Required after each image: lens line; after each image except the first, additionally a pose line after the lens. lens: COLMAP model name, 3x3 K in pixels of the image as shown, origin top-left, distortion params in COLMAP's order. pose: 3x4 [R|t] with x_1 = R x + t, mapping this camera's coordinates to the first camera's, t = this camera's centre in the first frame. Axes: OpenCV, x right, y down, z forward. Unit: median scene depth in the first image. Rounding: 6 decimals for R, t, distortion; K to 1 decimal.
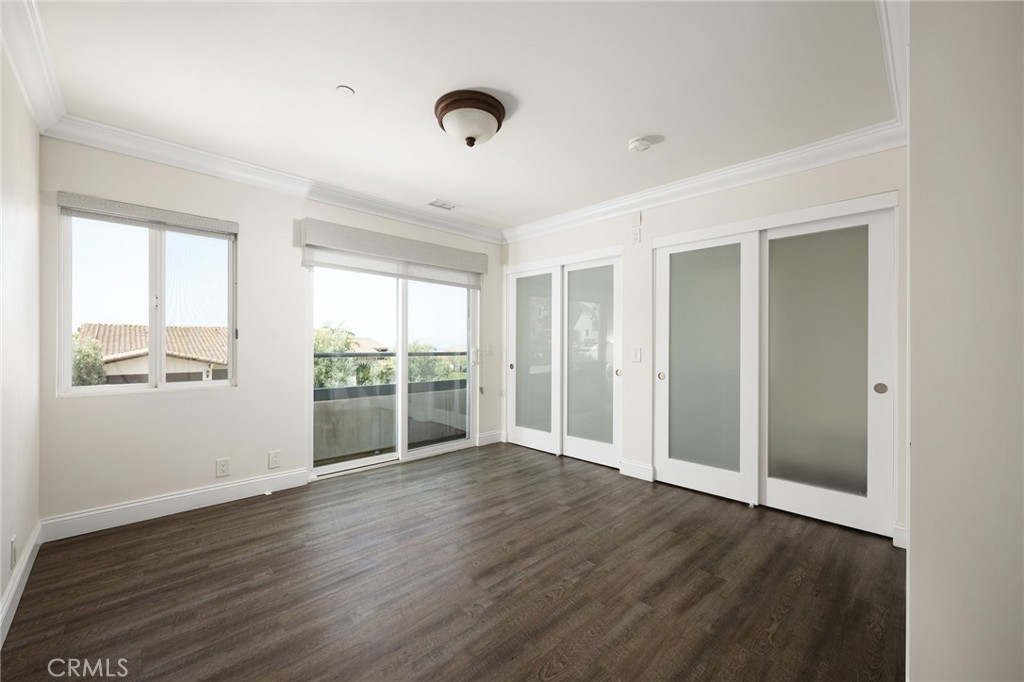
lens RADIAL K [[407.8, 0, 513.0], [0, 407.8, 344.0], [0, 0, 1]] dist [0.001135, 0.000029]
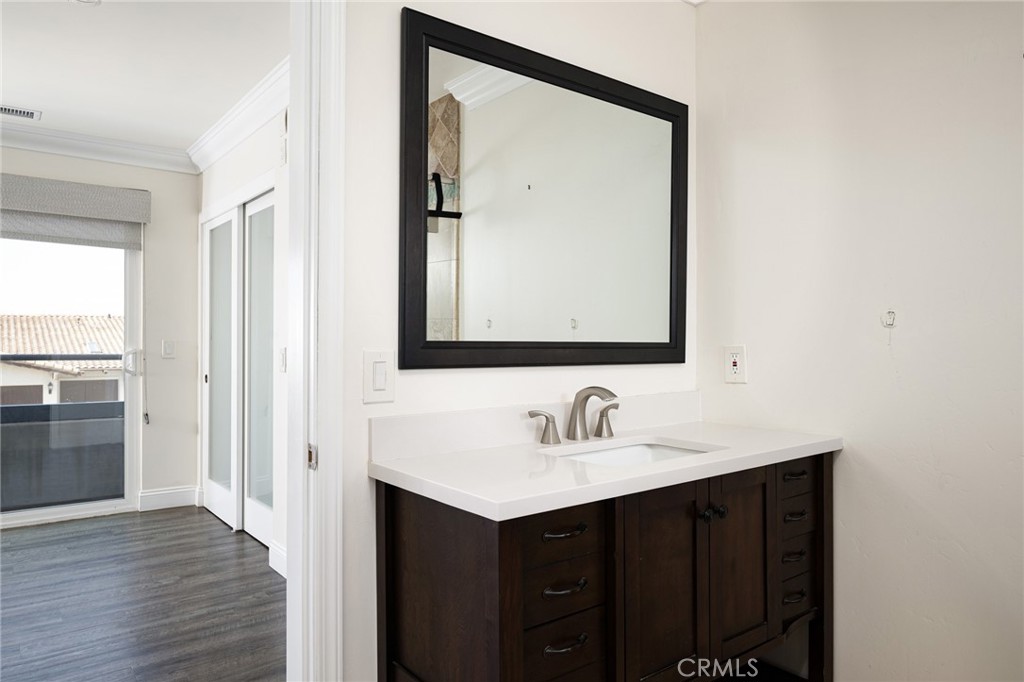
lens RADIAL K [[680.8, 0, 511.6], [0, 680.8, 340.5], [0, 0, 1]] dist [-0.003471, -0.000700]
pose [[0.993498, -0.002956, -0.113809, 0.572382], [0.002983, 0.999996, 0.000072, 0.000667], [0.113808, -0.000411, 0.993503, 0.067032]]
